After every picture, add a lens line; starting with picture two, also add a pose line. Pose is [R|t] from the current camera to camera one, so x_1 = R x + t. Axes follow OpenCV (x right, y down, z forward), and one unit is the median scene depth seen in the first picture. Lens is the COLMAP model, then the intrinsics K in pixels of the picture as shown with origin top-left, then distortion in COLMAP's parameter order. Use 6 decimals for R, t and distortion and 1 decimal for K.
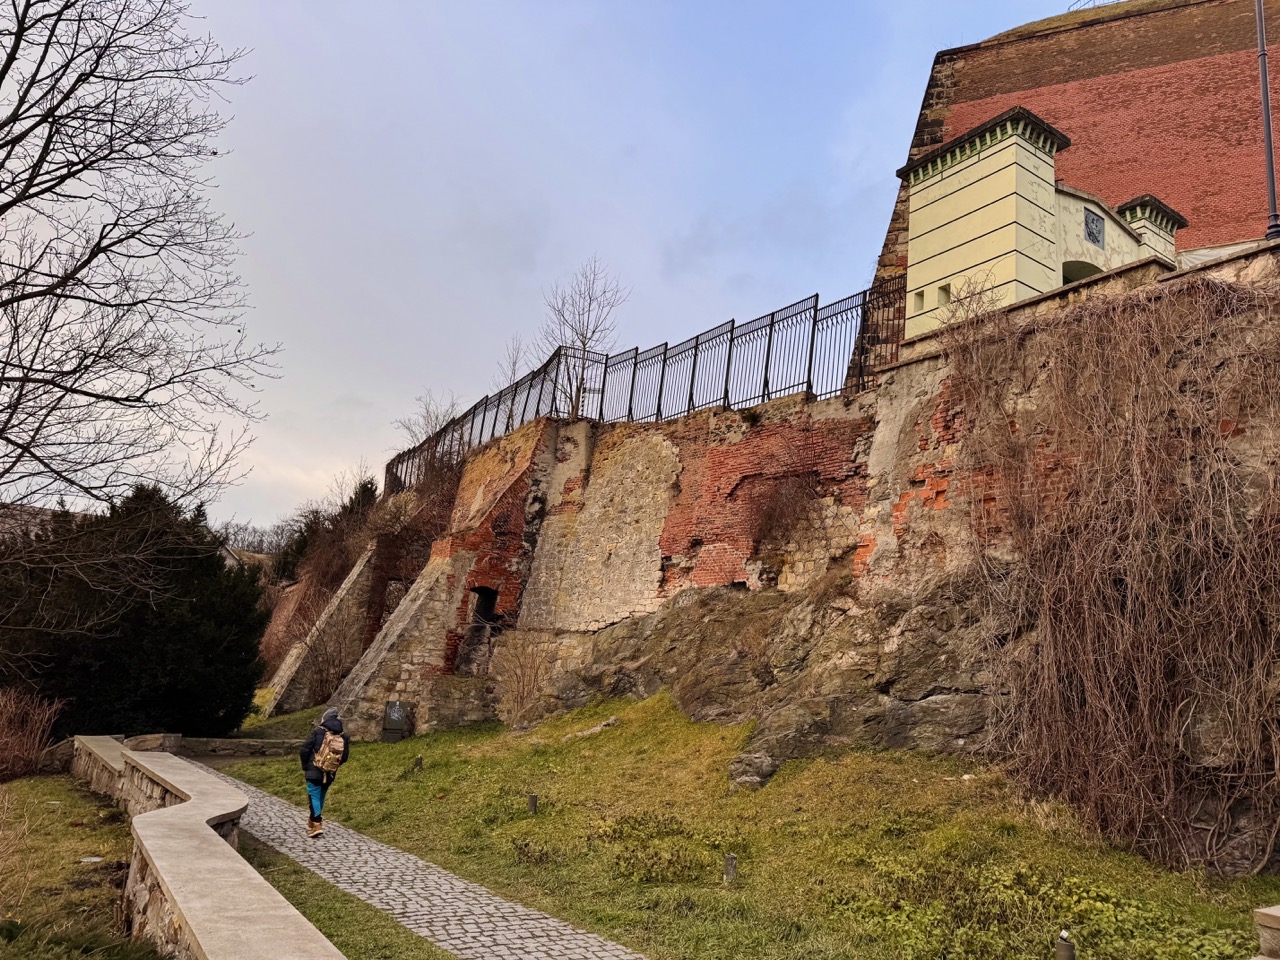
lens RADIAL K [[880.8, 0, 640.0], [0, 880.8, 480.0], [0, 0, 1]] dist [0.109779, -0.111301]
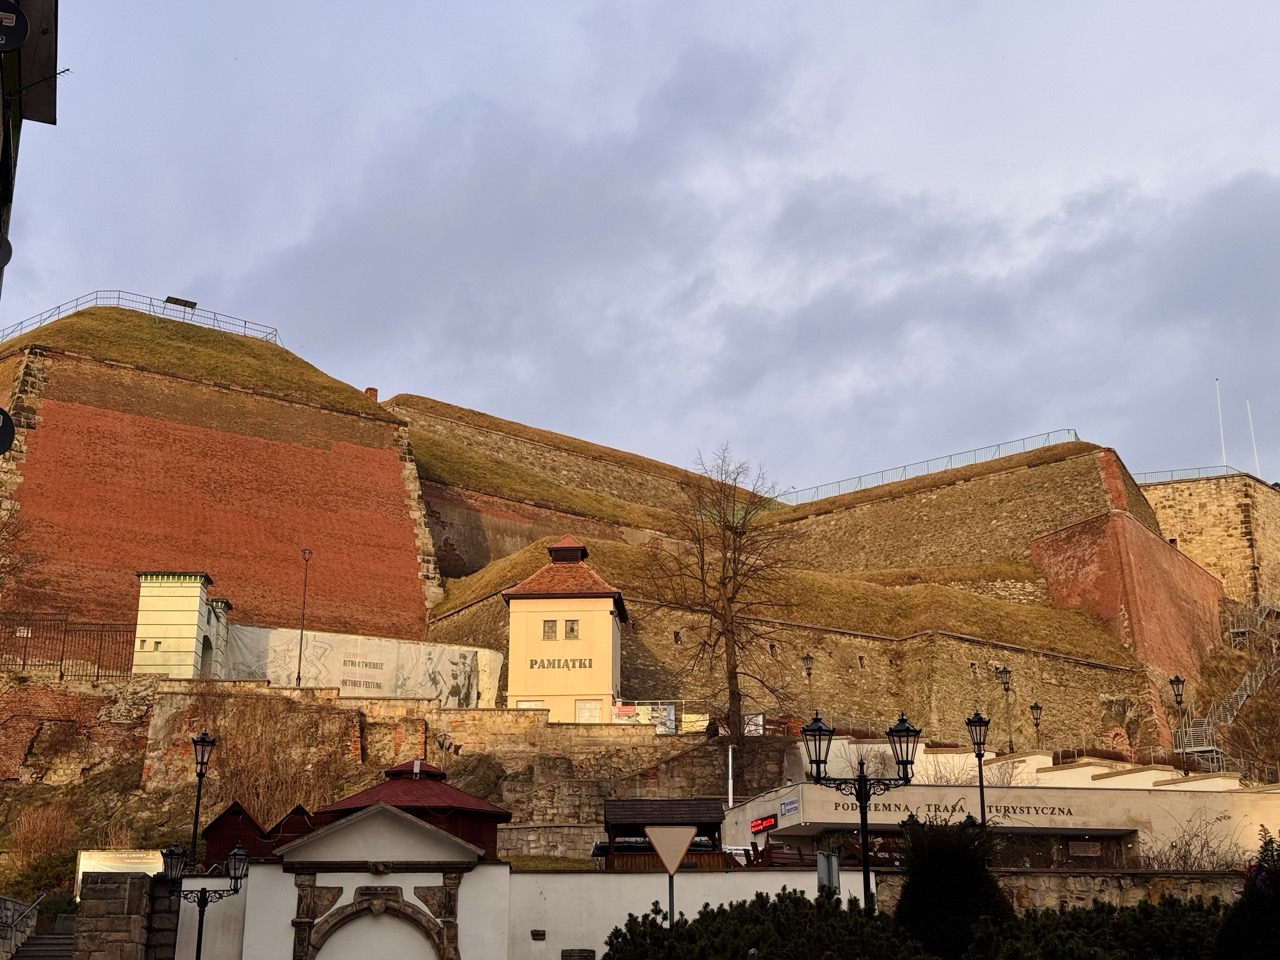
lens RADIAL K [[1757.3, 0, 640.0], [0, 1757.3, 480.0], [0, 0, 1]] dist [0.161249, -0.321479]
pose [[0.528570, 0.176350, 0.830370, -3.092380], [-0.145831, 0.982505, -0.115832, -0.320796], [-0.836270, -0.059868, 0.545040, -2.626296]]
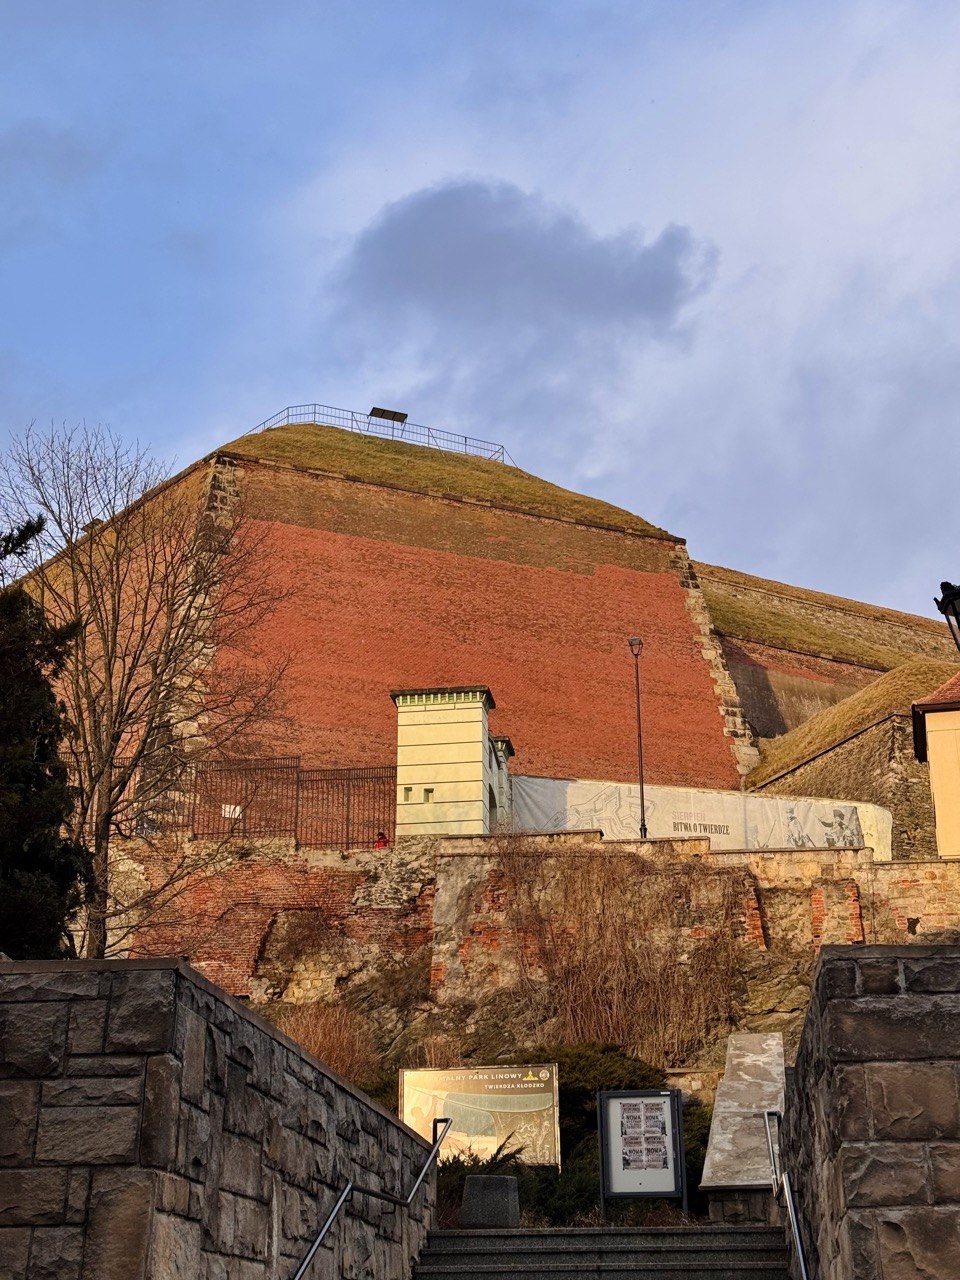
lens RADIAL K [[1757.3, 0, 480.0], [0, 1757.3, 640.0], [0, 0, 1]] dist [0.161249, -0.321479]
pose [[0.668073, 0.189466, 0.719570, -2.002567], [-0.102165, 0.981237, -0.163510, 0.004848], [-0.737049, 0.035721, 0.674895, -1.165015]]
